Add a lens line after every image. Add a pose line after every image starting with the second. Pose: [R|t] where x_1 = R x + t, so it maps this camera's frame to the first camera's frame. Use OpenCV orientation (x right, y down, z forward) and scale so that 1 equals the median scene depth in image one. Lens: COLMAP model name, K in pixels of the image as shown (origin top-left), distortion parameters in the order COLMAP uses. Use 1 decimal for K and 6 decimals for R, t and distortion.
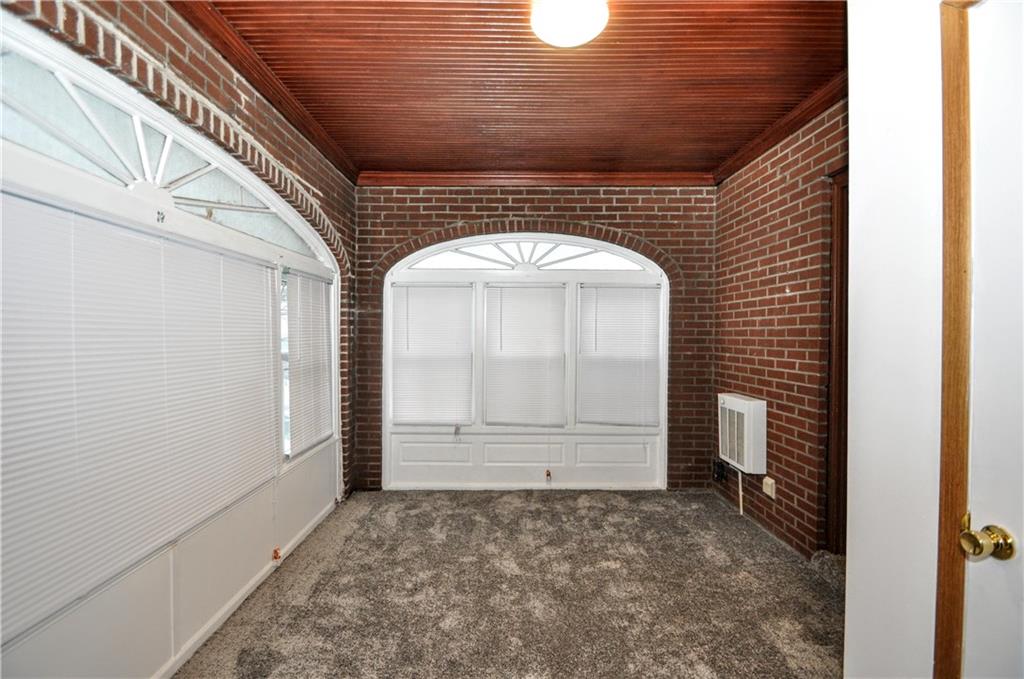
lens RADIAL K [[445.0, 0, 510.2], [0, 445.0, 348.5], [0, 0, 1]] dist [0.004239, -0.008951]
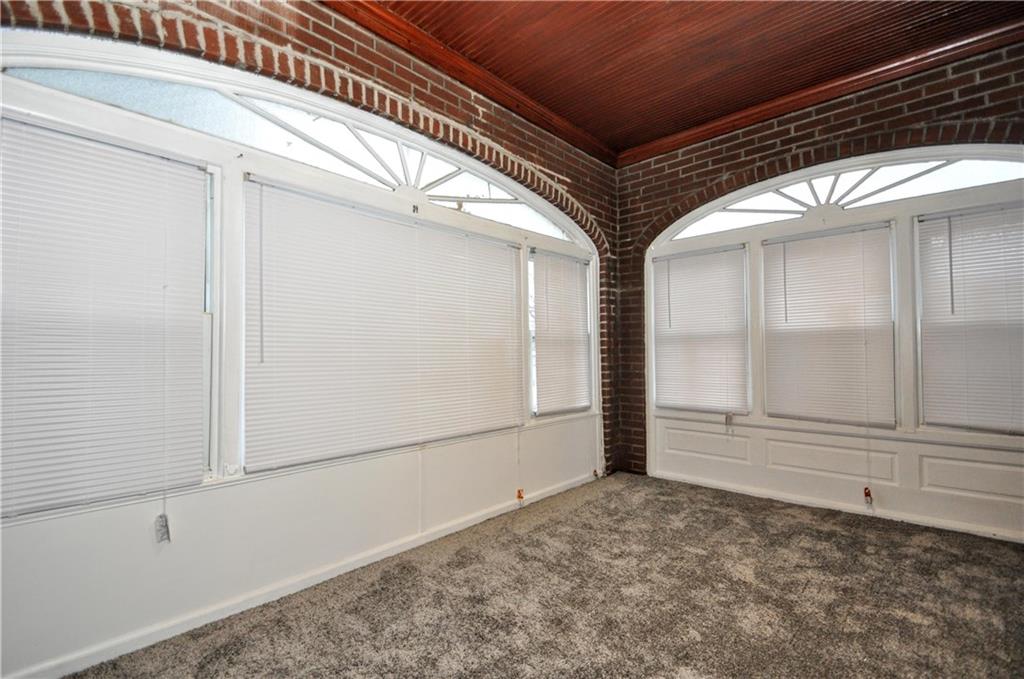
lens RADIAL K [[445.0, 0, 479.0], [0, 445.0, 339.4], [0, 0, 1]] dist [0.004239, -0.008951]
pose [[0.717140, -0.017781, -0.696702, 0.165935], [-0.009580, 0.999329, -0.035365, 0.082443], [0.696863, 0.032036, 0.716488, 0.069535]]
